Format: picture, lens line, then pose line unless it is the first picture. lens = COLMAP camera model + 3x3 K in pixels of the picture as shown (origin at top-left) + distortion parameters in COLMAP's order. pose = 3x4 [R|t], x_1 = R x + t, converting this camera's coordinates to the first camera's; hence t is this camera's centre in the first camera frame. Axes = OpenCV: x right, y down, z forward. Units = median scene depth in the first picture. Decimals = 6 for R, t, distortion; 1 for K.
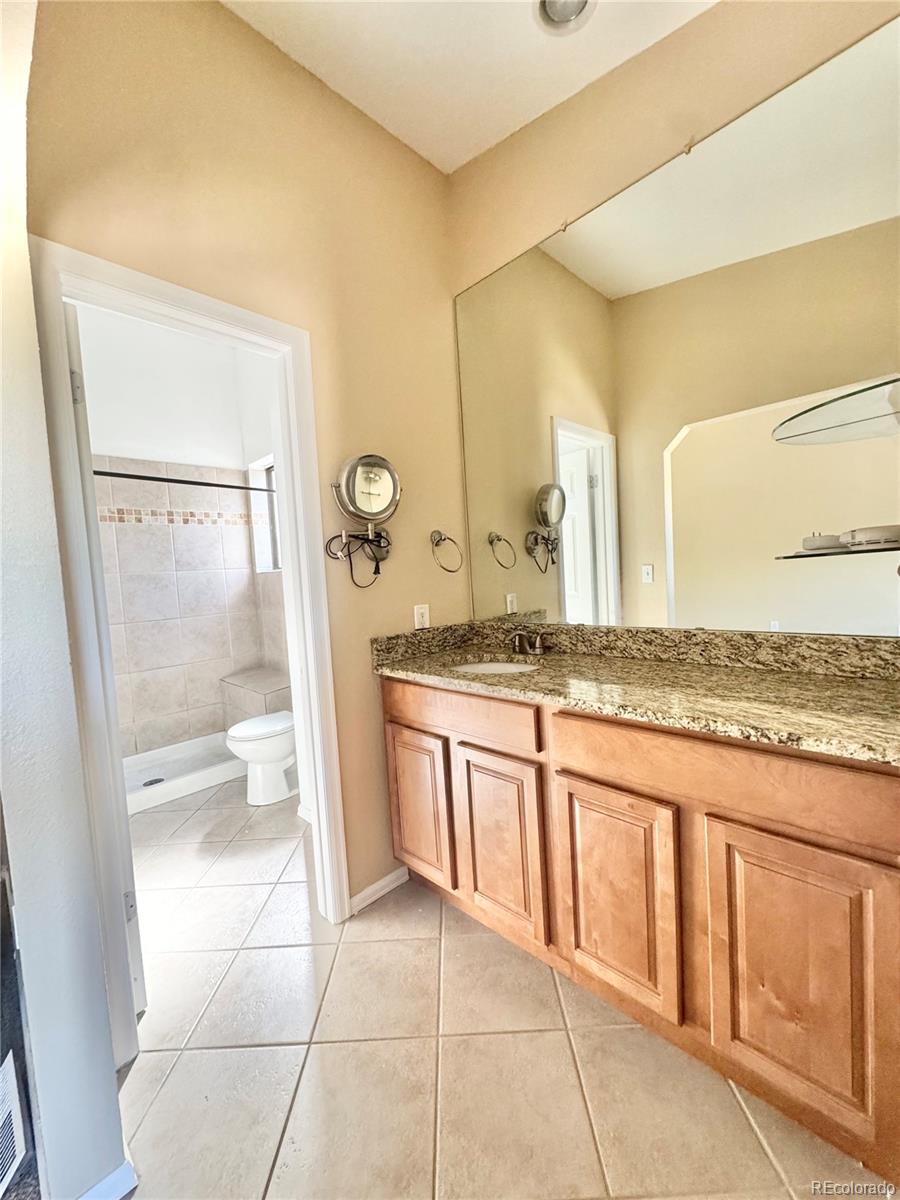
lens RADIAL K [[478.2, 0, 450.0], [0, 478.2, 600.0], [0, 0, 1]] dist [-0.002333, -0.000569]
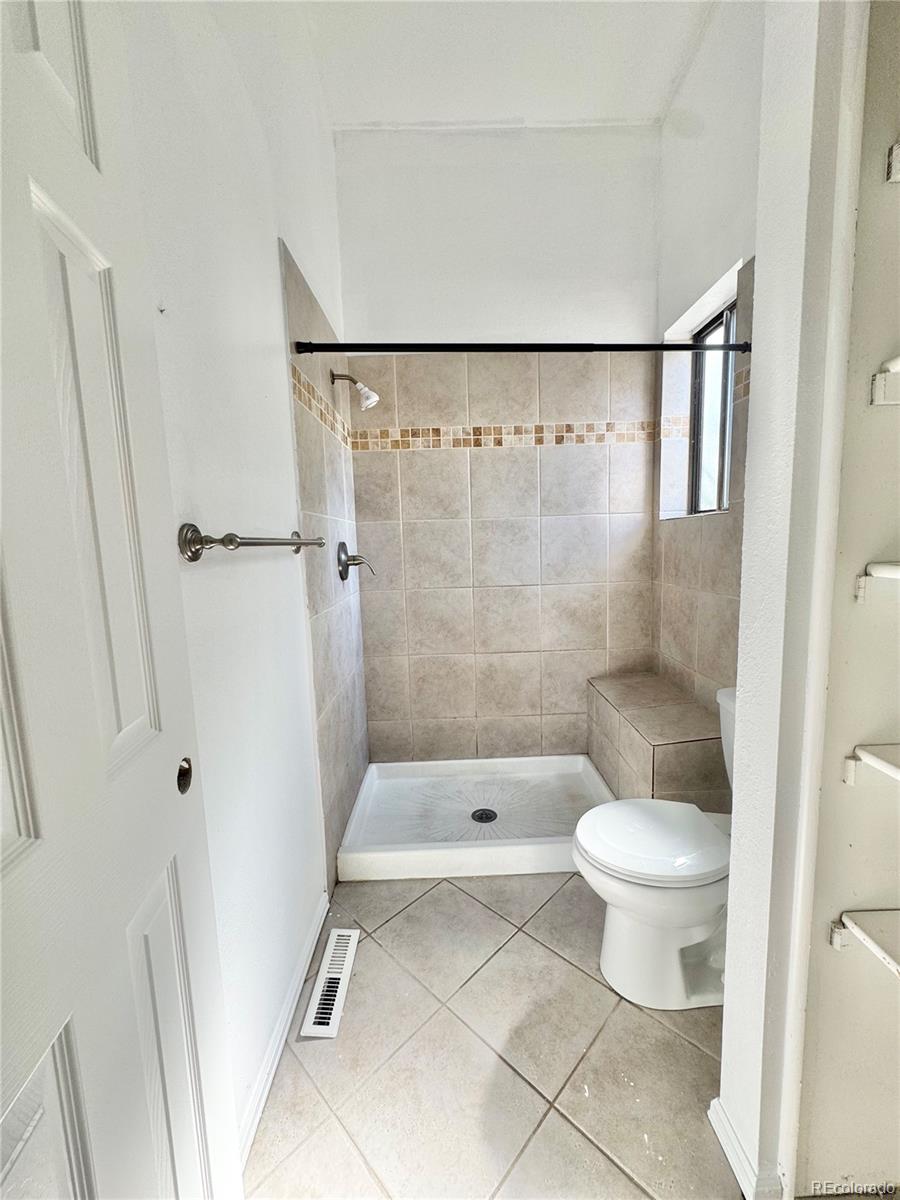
lens RADIAL K [[478.2, 0, 450.0], [0, 478.2, 600.0], [0, 0, 1]] dist [-0.002333, -0.000569]
pose [[0.711760, 0.123411, -0.691497, -0.180603], [-0.049383, 0.990801, 0.125998, -0.021594], [0.700685, -0.055532, 0.711306, 0.421194]]
